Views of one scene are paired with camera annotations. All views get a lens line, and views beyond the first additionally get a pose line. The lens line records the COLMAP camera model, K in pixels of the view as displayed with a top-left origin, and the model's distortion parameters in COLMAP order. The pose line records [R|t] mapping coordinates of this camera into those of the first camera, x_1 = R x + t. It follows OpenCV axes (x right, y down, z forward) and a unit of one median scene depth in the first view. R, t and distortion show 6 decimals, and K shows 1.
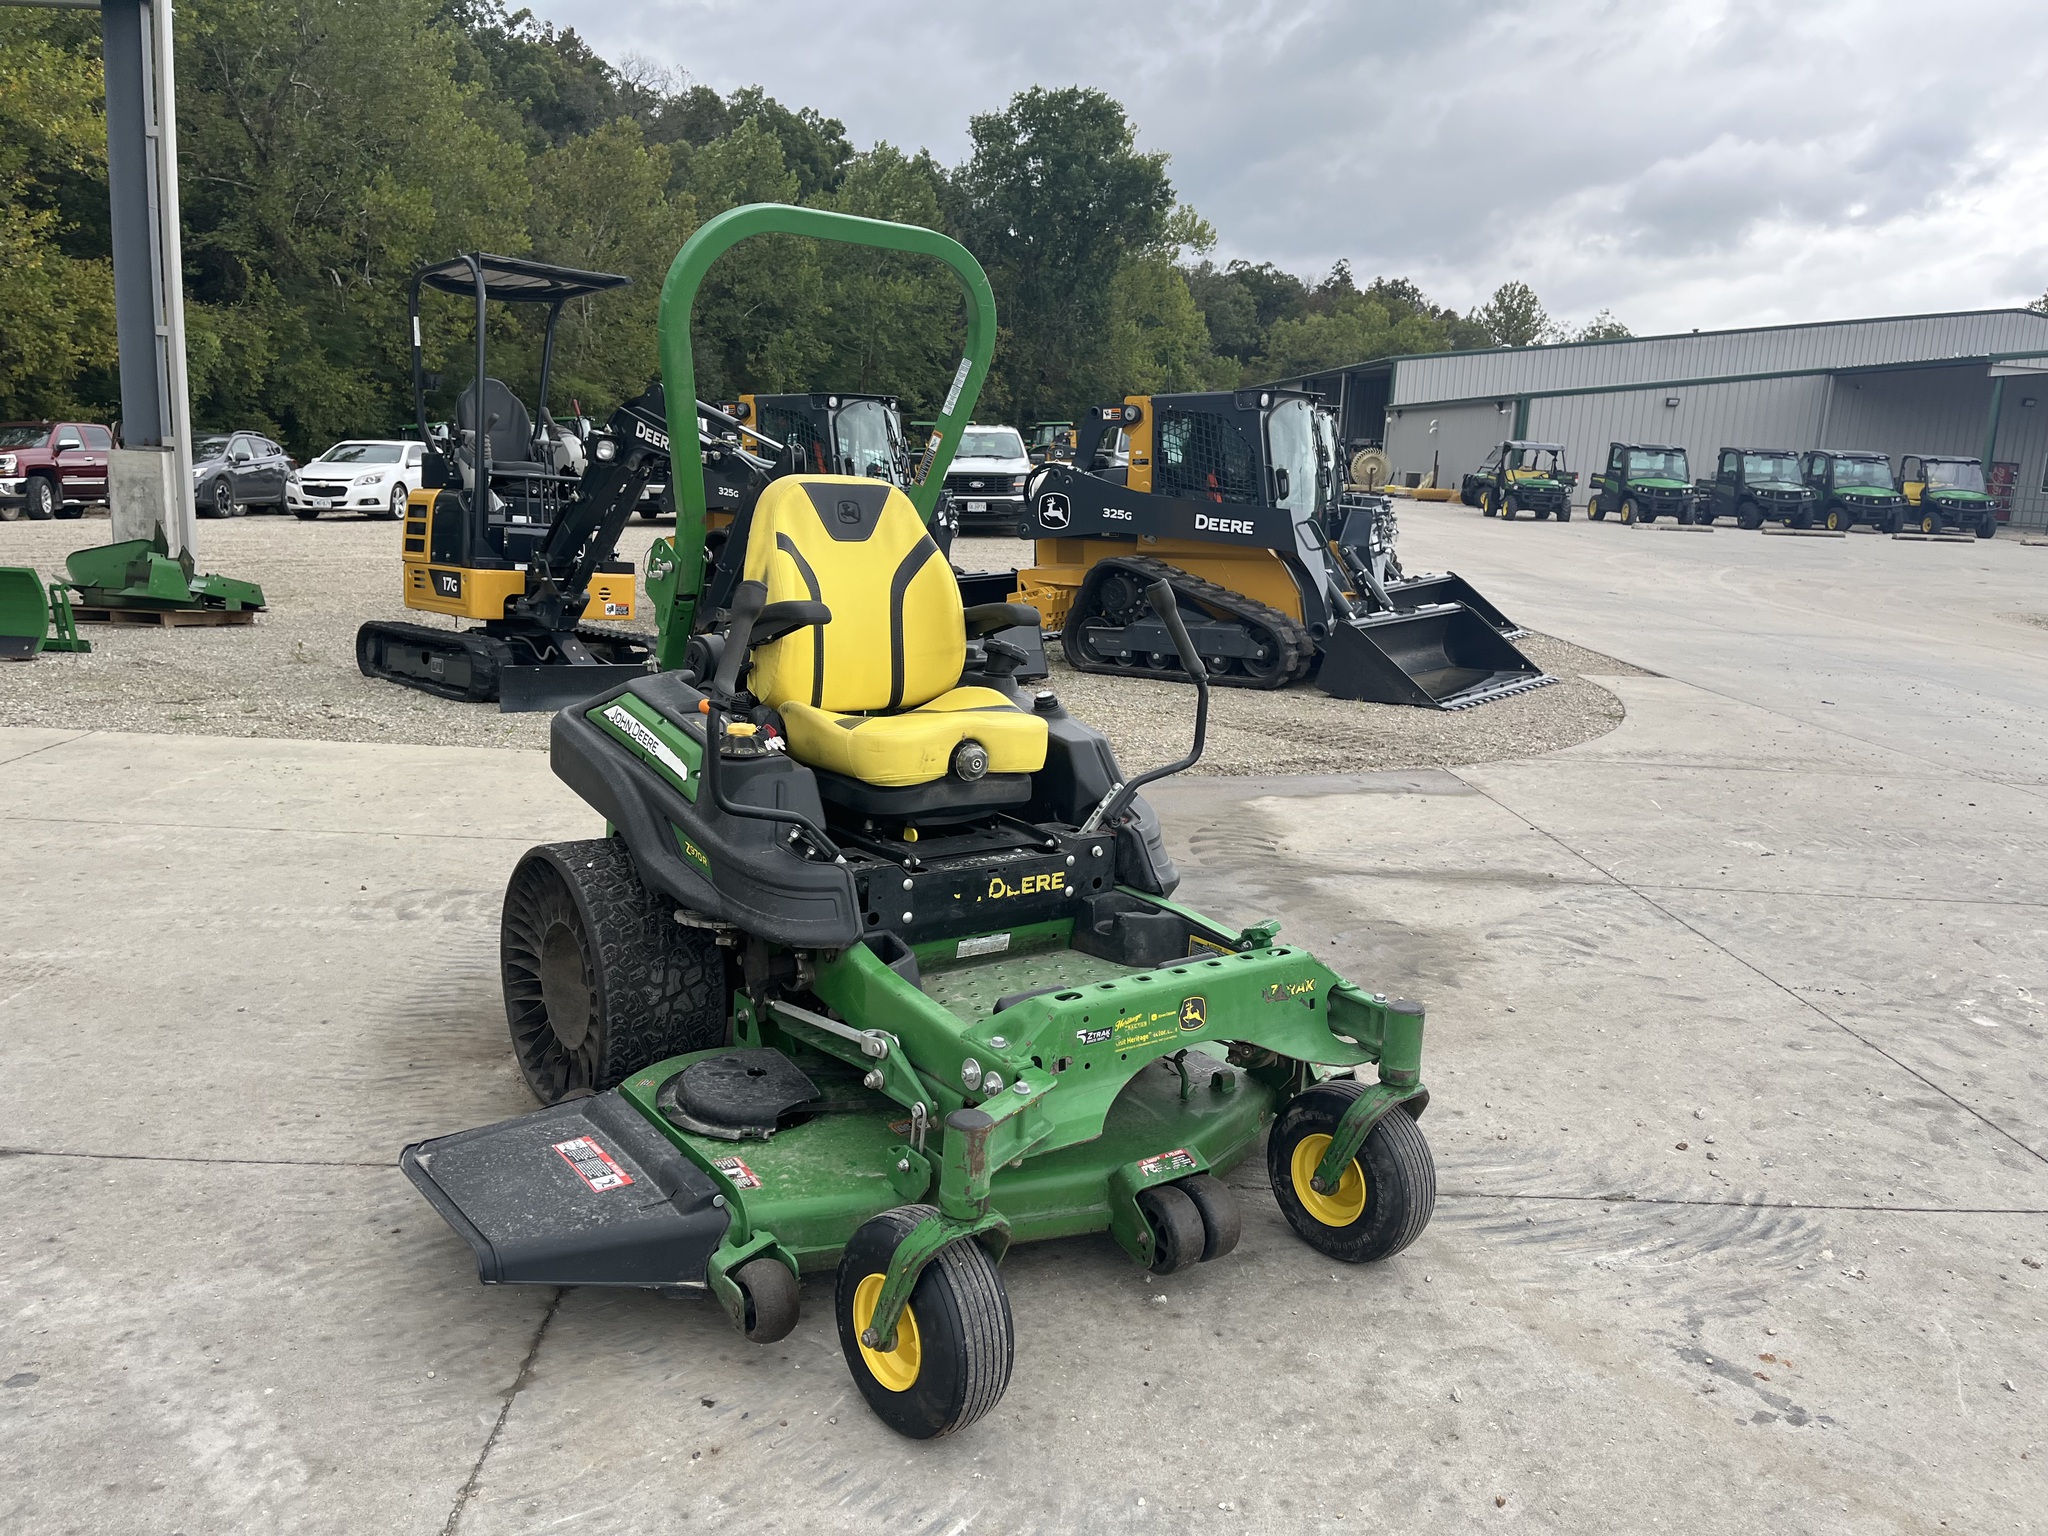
lens RADIAL K [[1550.9, 0, 1041.7], [0, 1550.9, 772.6], [0, 0, 1]] dist [0.070189, -0.092559]
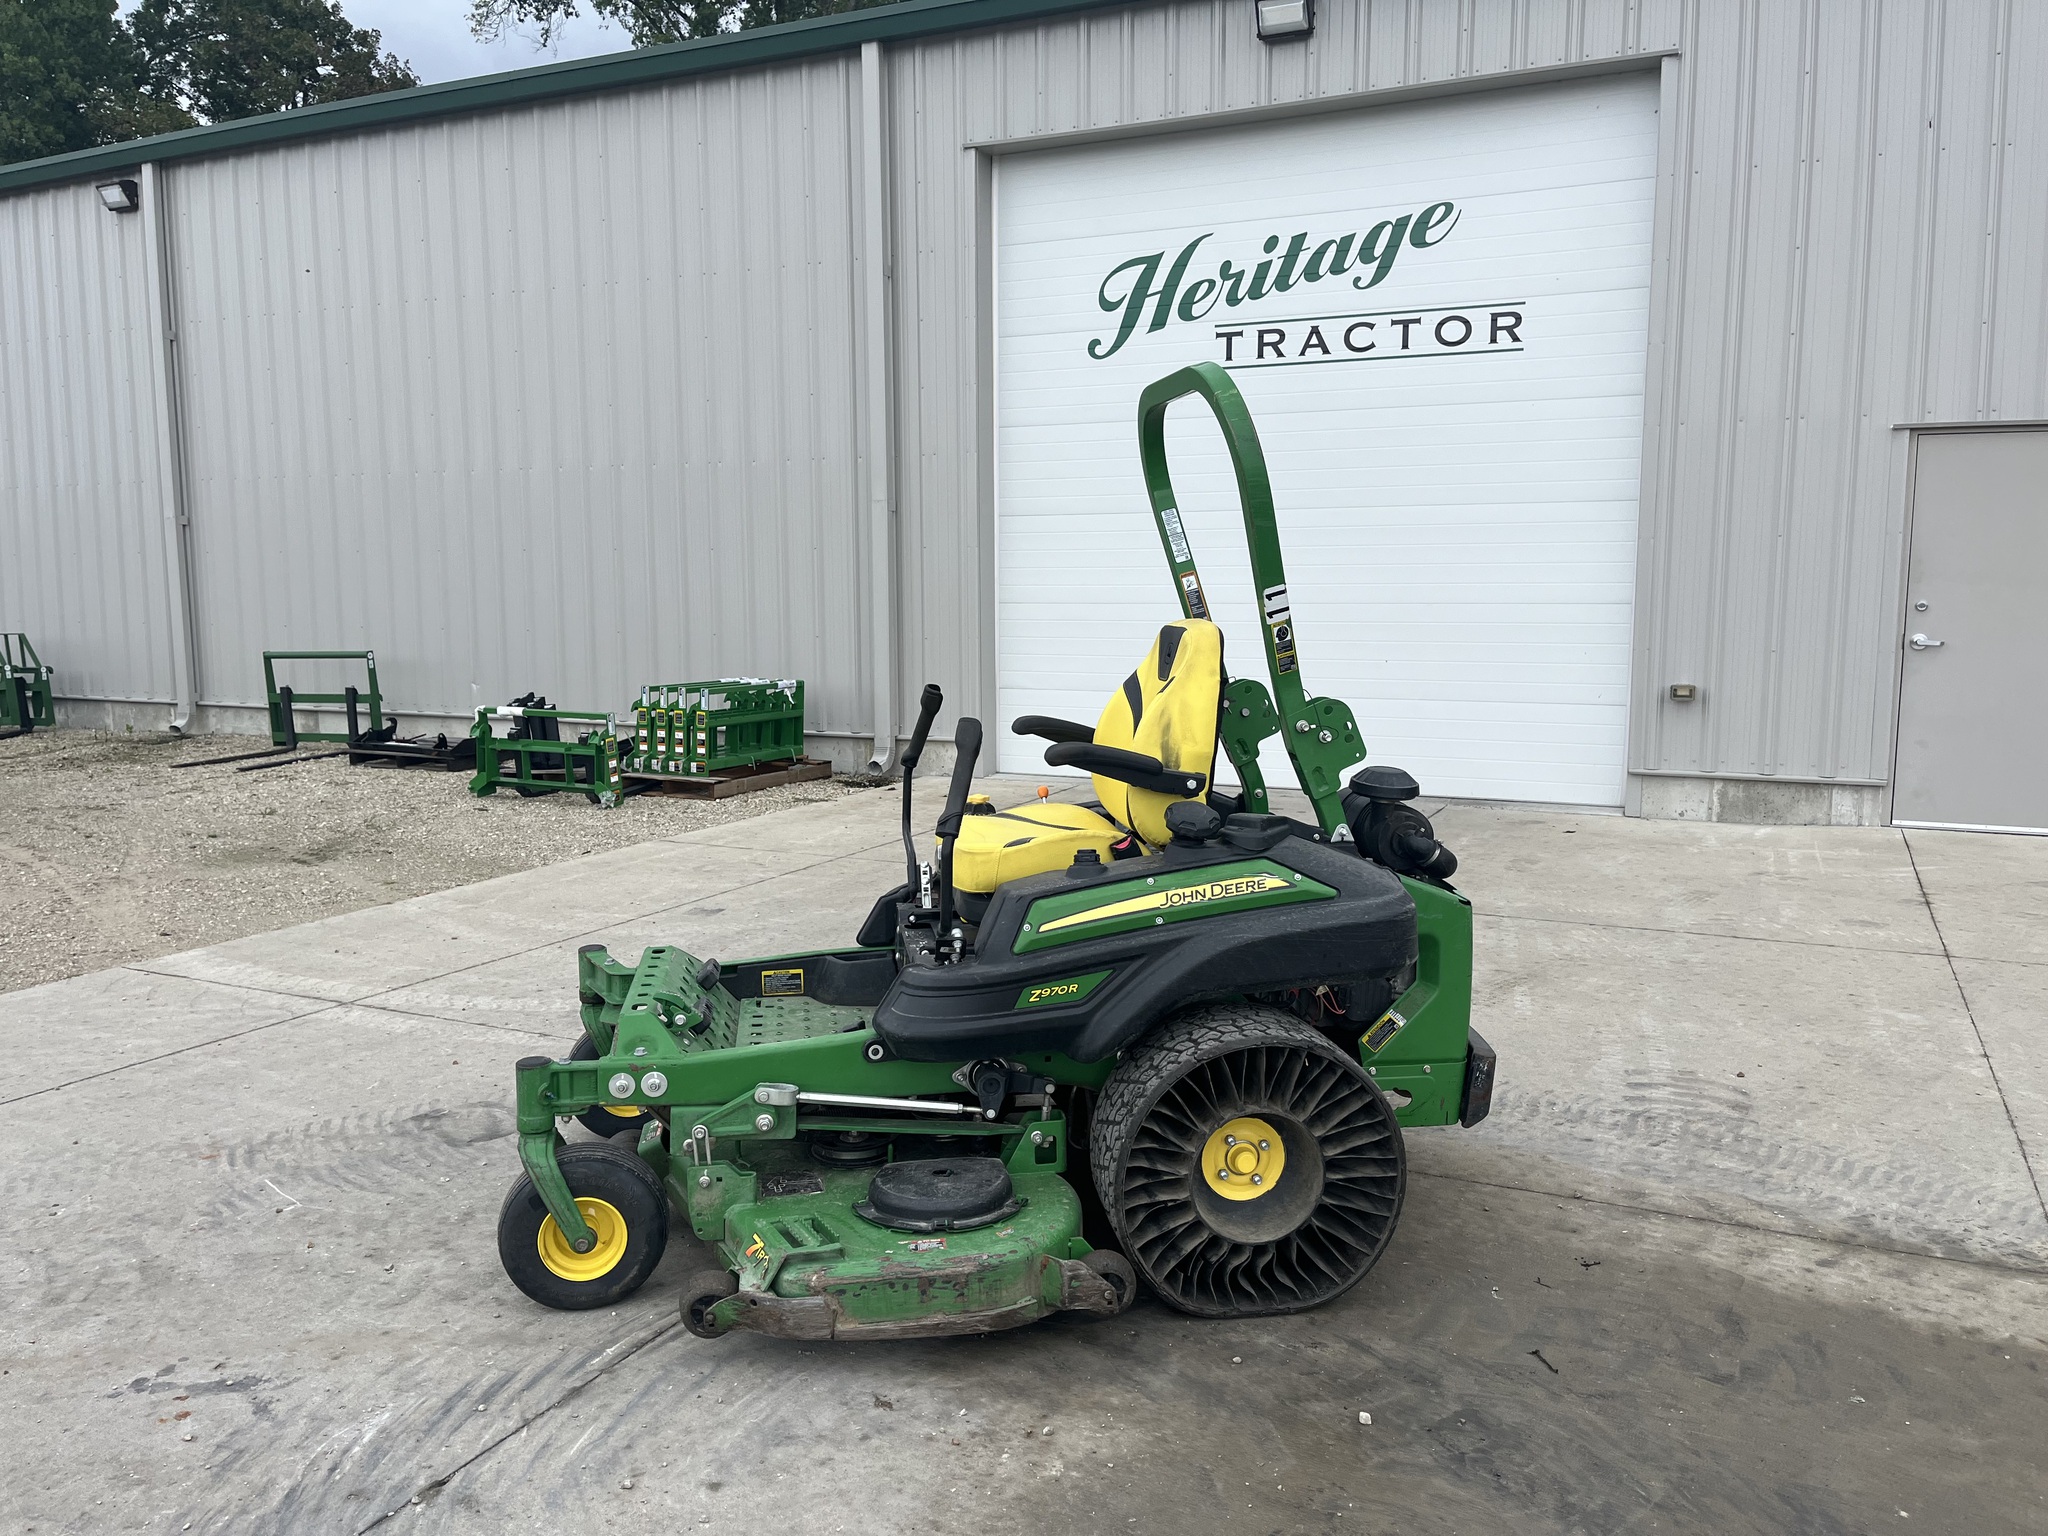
lens RADIAL K [[1550.9, 0, 1039.7], [0, 1550.9, 779.7], [0, 0, 1]] dist [0.070189, -0.092559]
pose [[-0.468505, 0.060981, -0.881354, 0.627883], [-0.204287, 0.963100, 0.175231, -0.188907], [0.859517, 0.262146, -0.438759, 1.060834]]
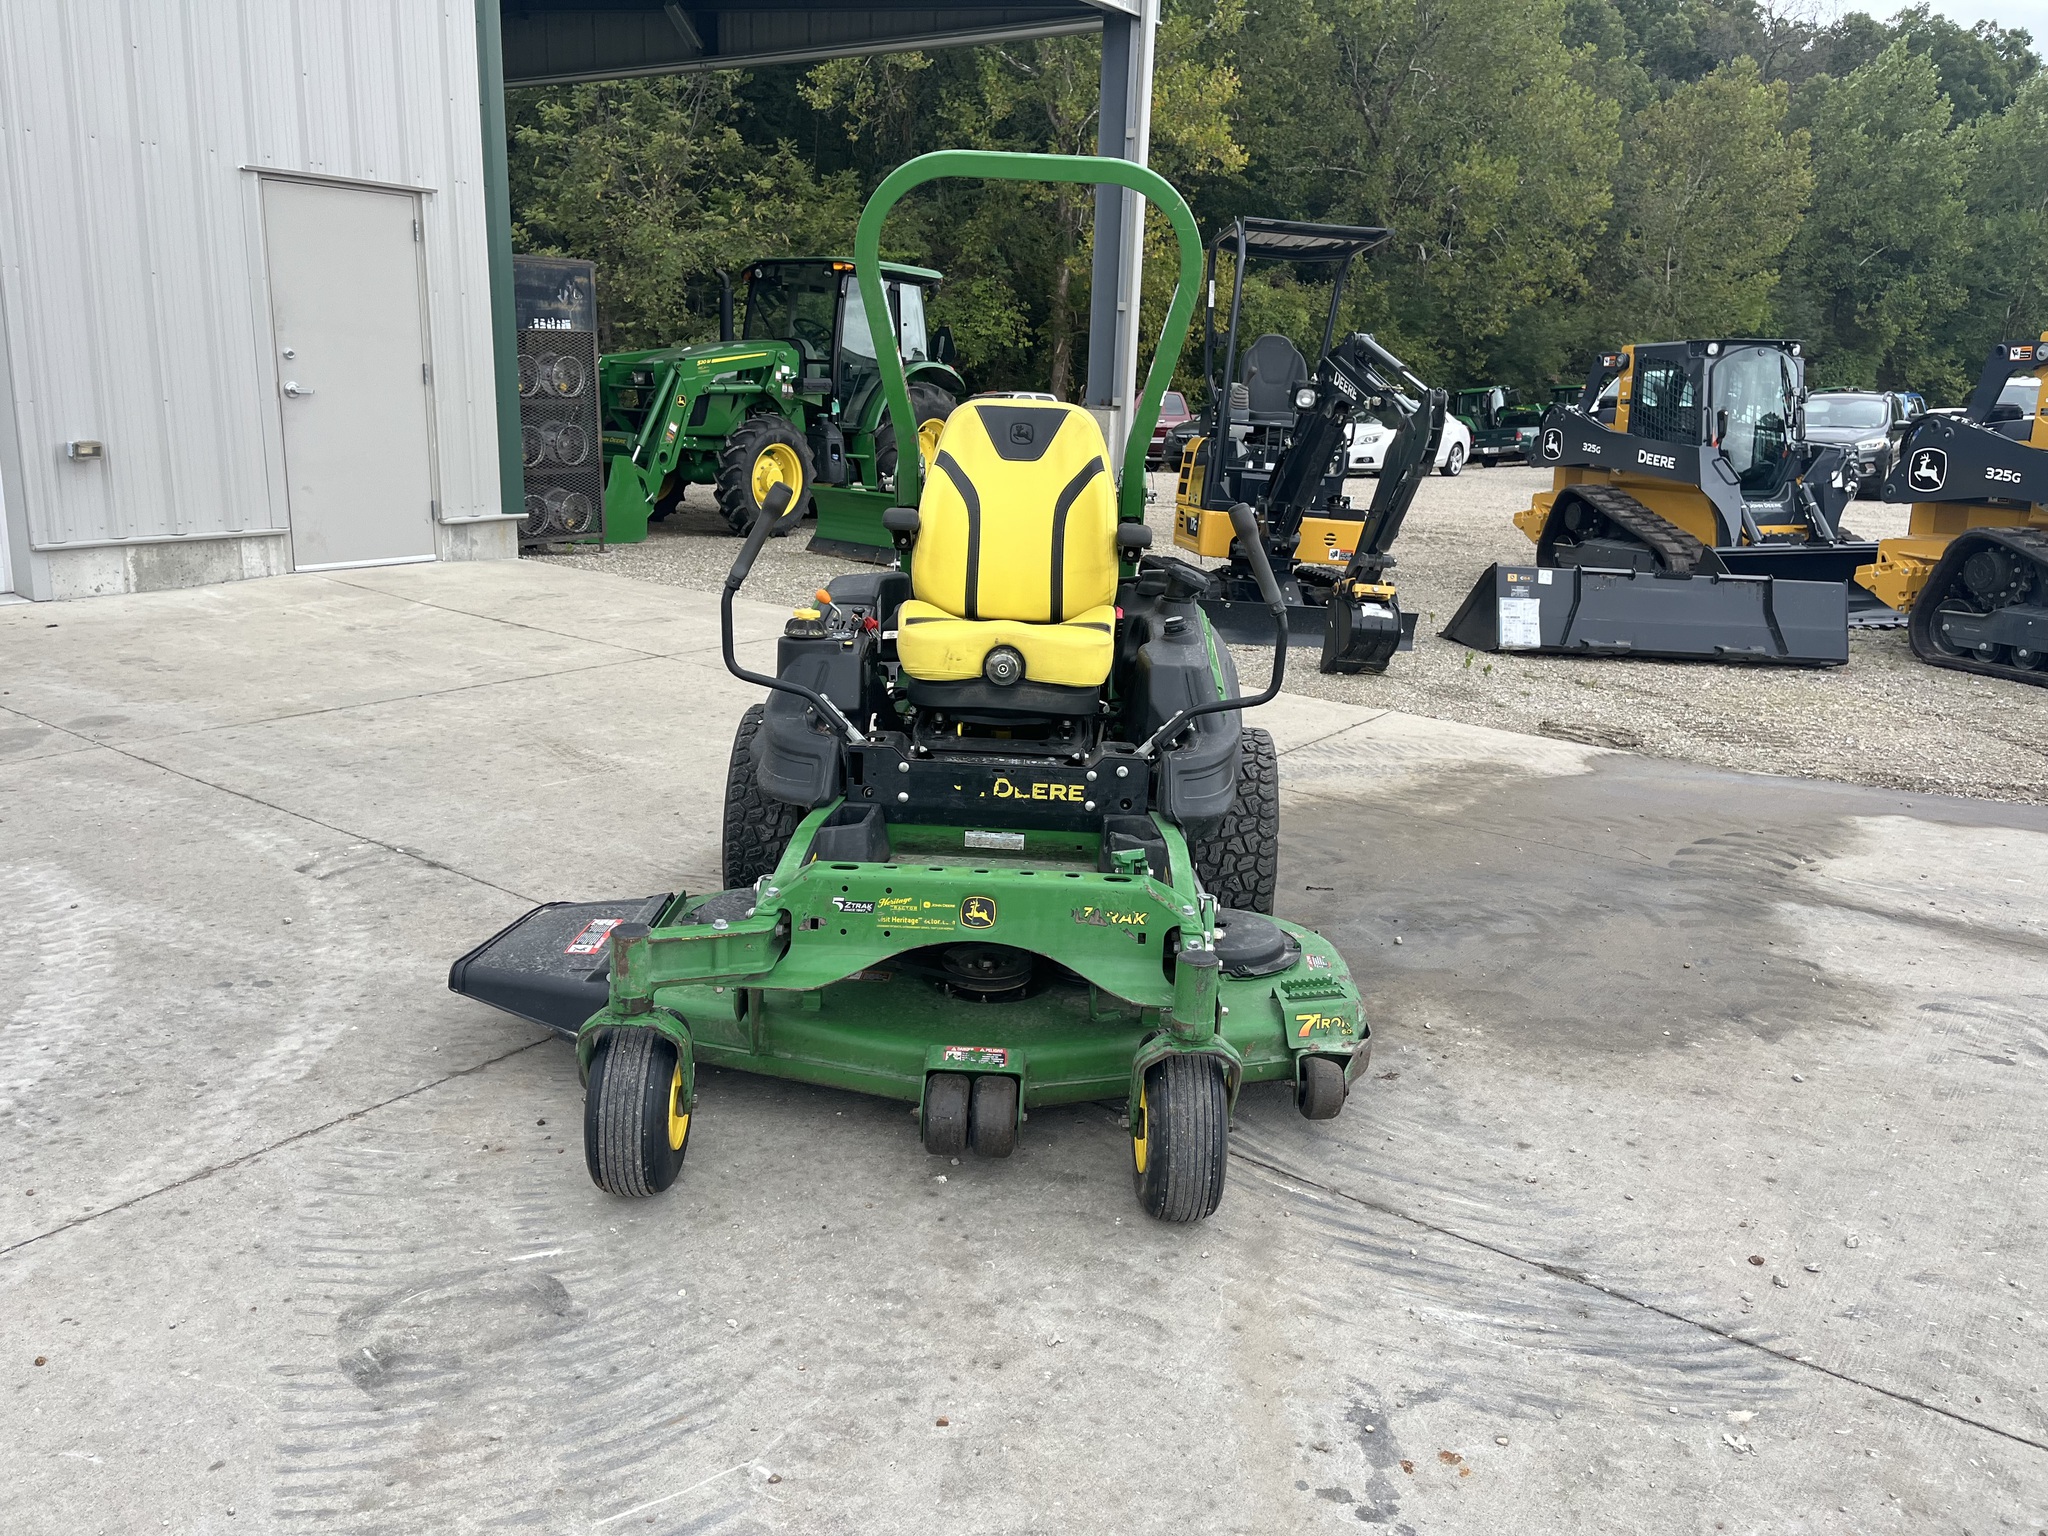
lens RADIAL K [[1550.9, 0, 1043.4], [0, 1550.9, 764.4], [0, 0, 1]] dist [0.070189, -0.092559]
pose [[0.786547, 0.135717, -0.602432, 0.429657], [-0.126012, 0.990298, 0.058573, -0.004405], [0.604536, 0.029843, 0.796018, 0.120808]]
